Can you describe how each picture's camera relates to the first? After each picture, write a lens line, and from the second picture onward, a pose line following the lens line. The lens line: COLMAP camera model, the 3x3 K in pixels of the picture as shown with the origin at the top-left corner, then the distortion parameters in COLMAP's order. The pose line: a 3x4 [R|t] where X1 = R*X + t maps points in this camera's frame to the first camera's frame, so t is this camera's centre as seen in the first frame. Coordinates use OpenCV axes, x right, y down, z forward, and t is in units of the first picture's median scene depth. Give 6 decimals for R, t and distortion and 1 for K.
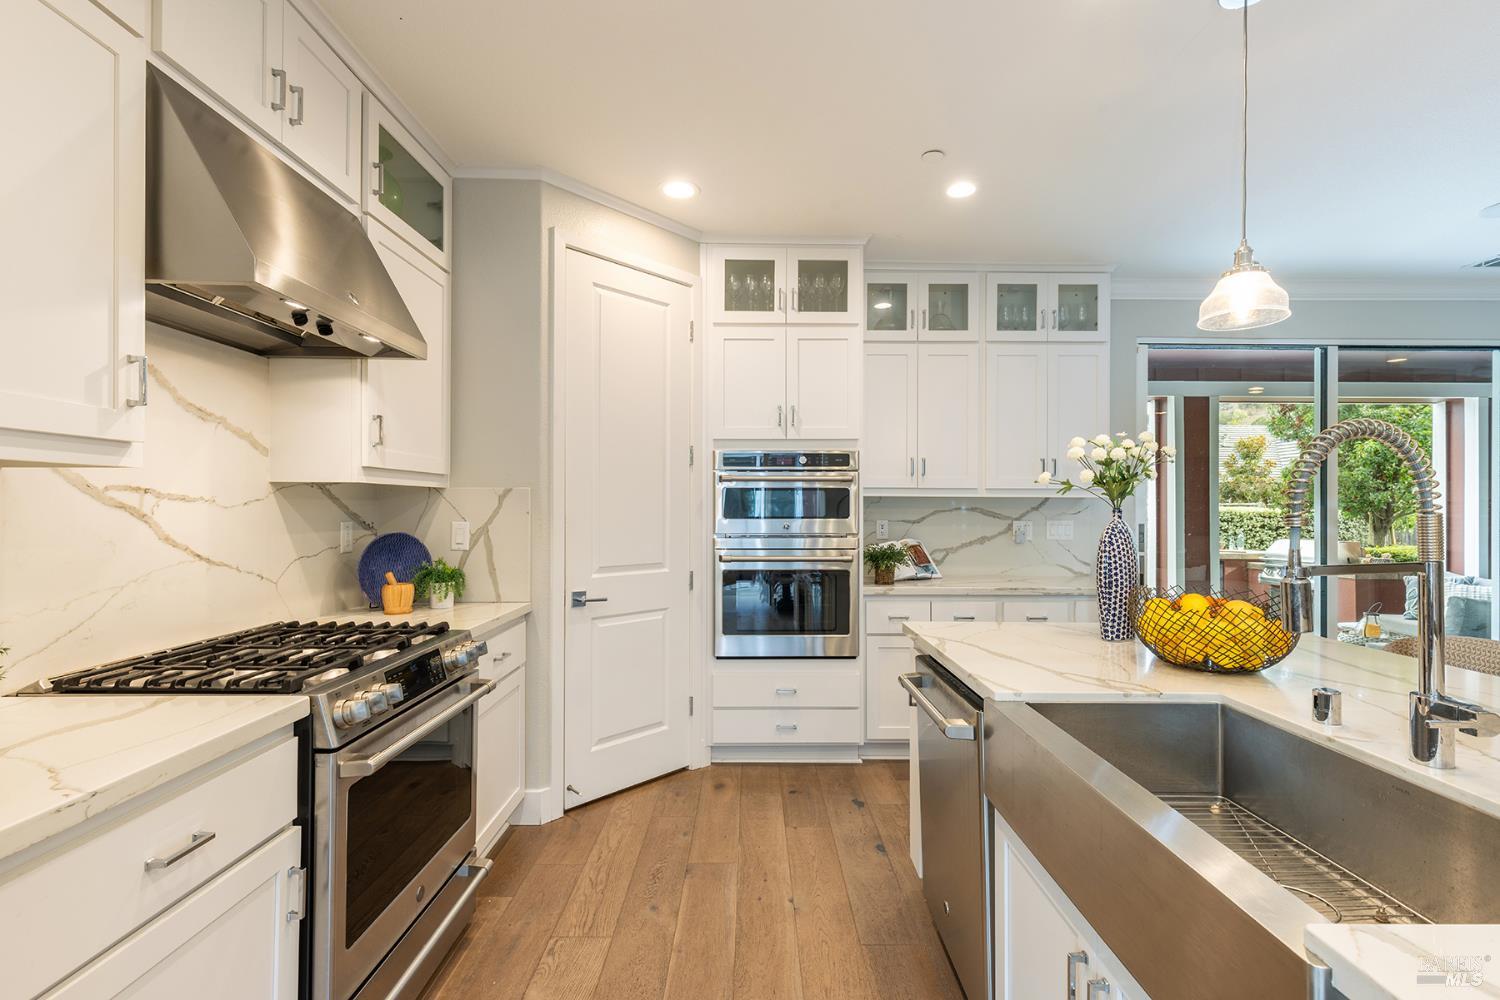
lens RADIAL K [[671.0, 0, 755.5], [0, 671.0, 504.3], [0, 0, 1]] dist [0.001774, 0.000374]
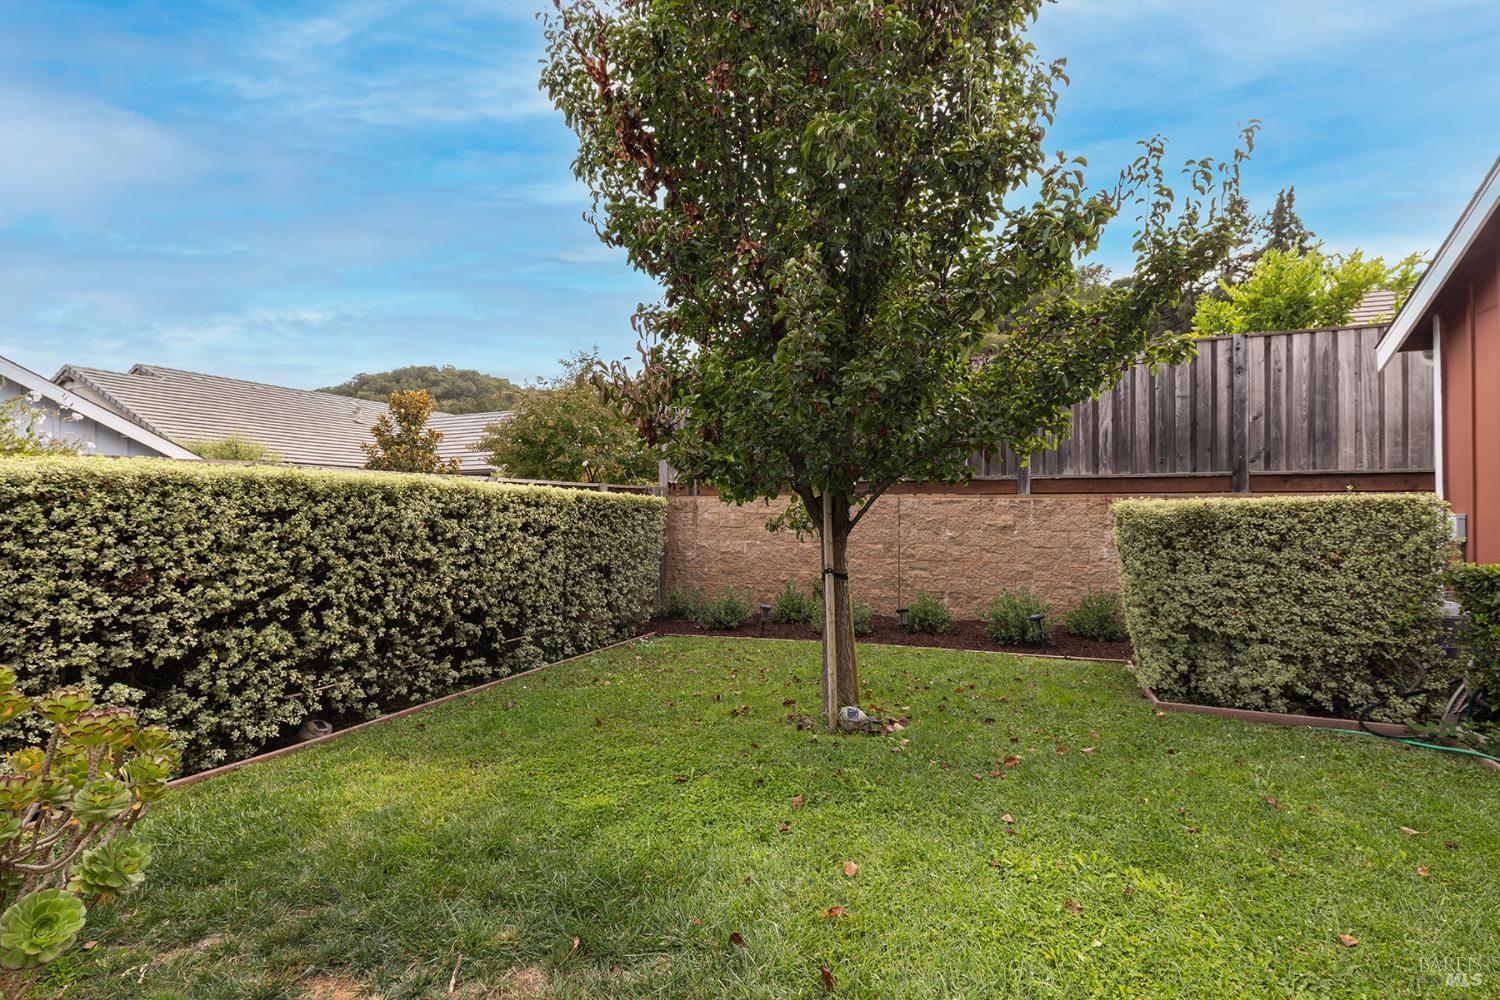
lens RADIAL K [[671.0, 0, 755.5], [0, 671.0, 504.3], [0, 0, 1]] dist [0.001774, 0.000374]
pose [[0.387007, 0.005317, 0.922062, 0.430051], [-0.005117, 0.999980, -0.003618, 0.019707], [-0.922063, -0.003318, 0.387026, 0.710373]]
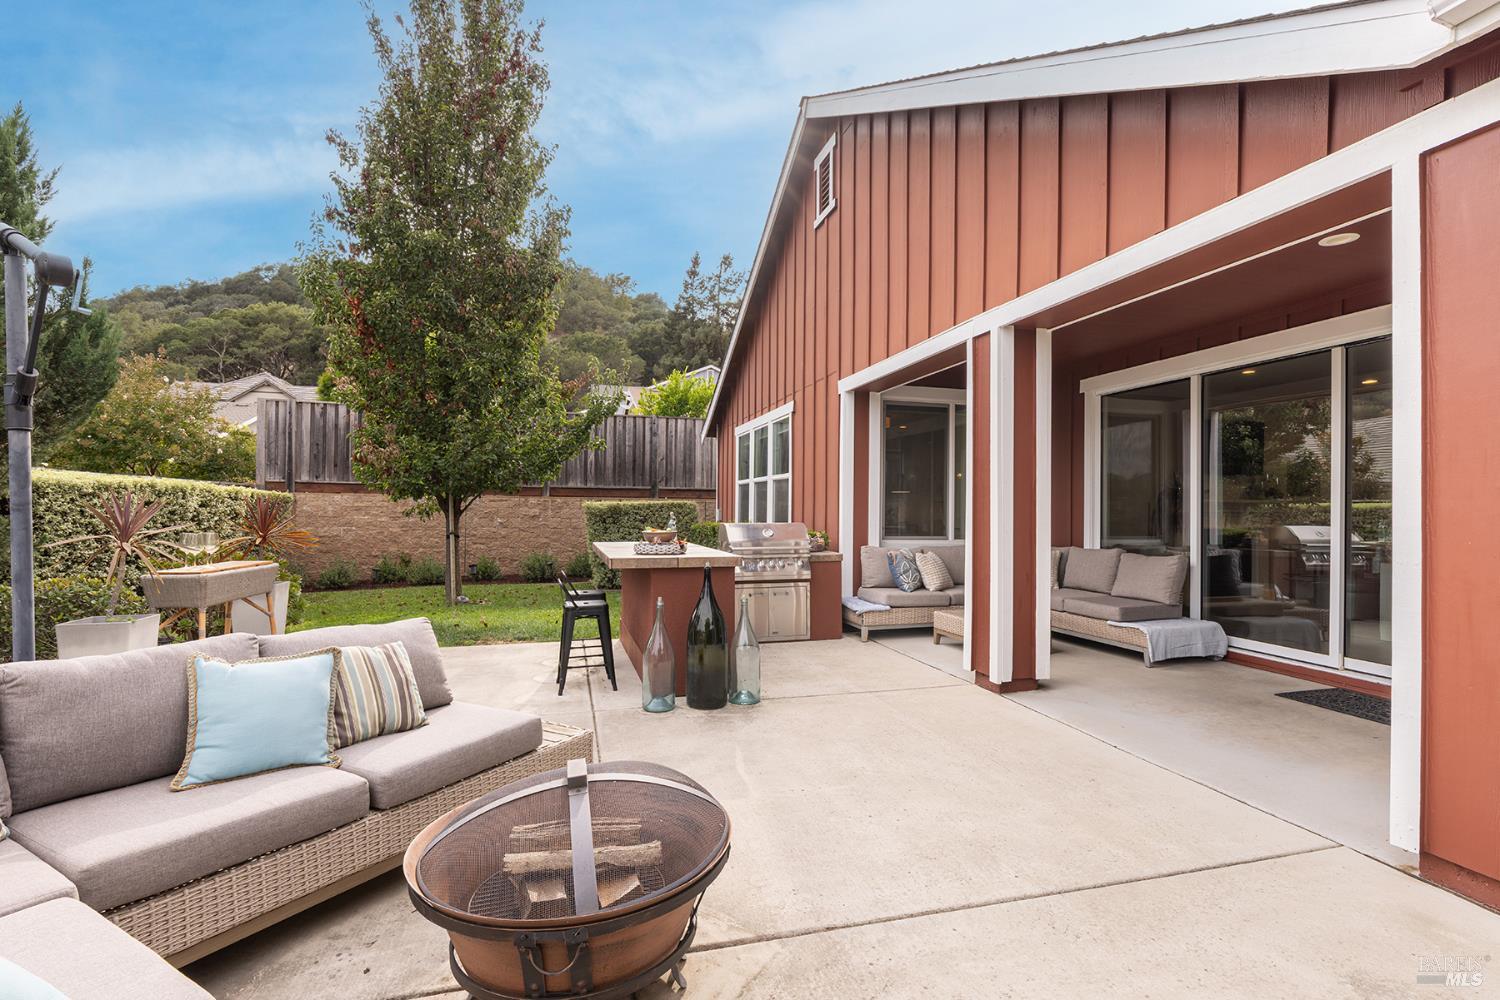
lens RADIAL K [[716.8, 0, 757.3], [0, 716.8, 504.2], [0, 0, 1]] dist [-0.003650, -0.000957]
pose [[-0.255125, 0.001636, 0.966907, -0.030235], [-0.016579, 0.999844, -0.006066, 0.019997], [-0.966766, -0.017578, -0.255058, 0.688821]]
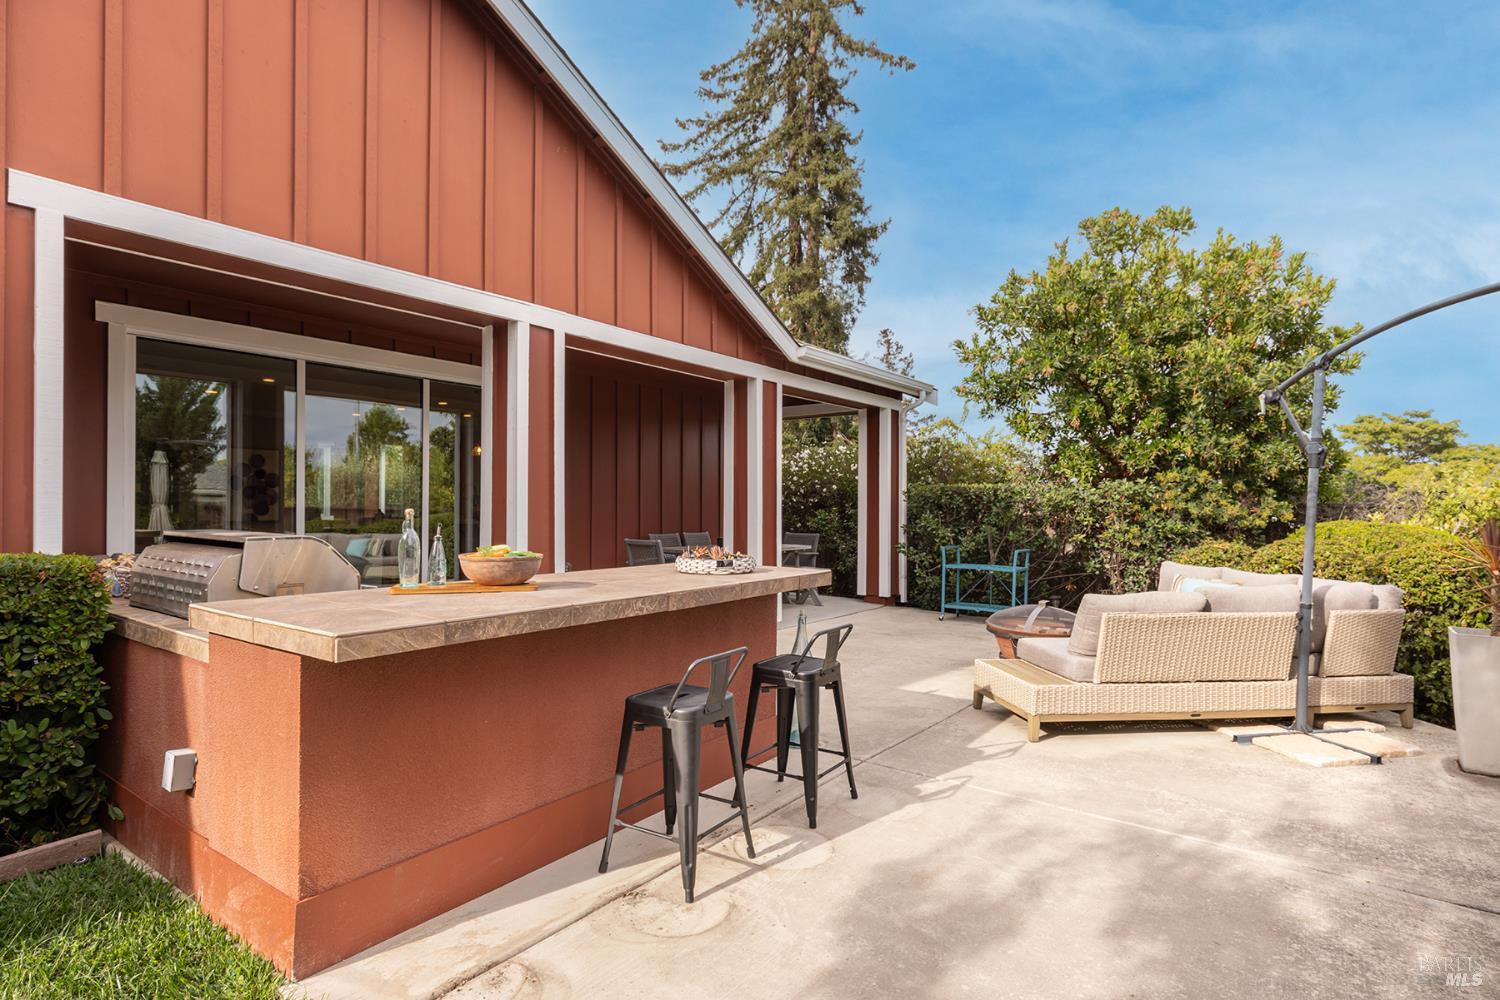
lens RADIAL K [[789.3, 0, 756.5], [0, 789.3, 505.1], [0, 0, 1]] dist [-0.004760, -0.000363]
pose [[-0.588758, -0.009726, -0.808251, 0.558577], [-0.000800, 0.999934, -0.011450, 0.024773], [0.808309, -0.006095, -0.588727, 0.813201]]
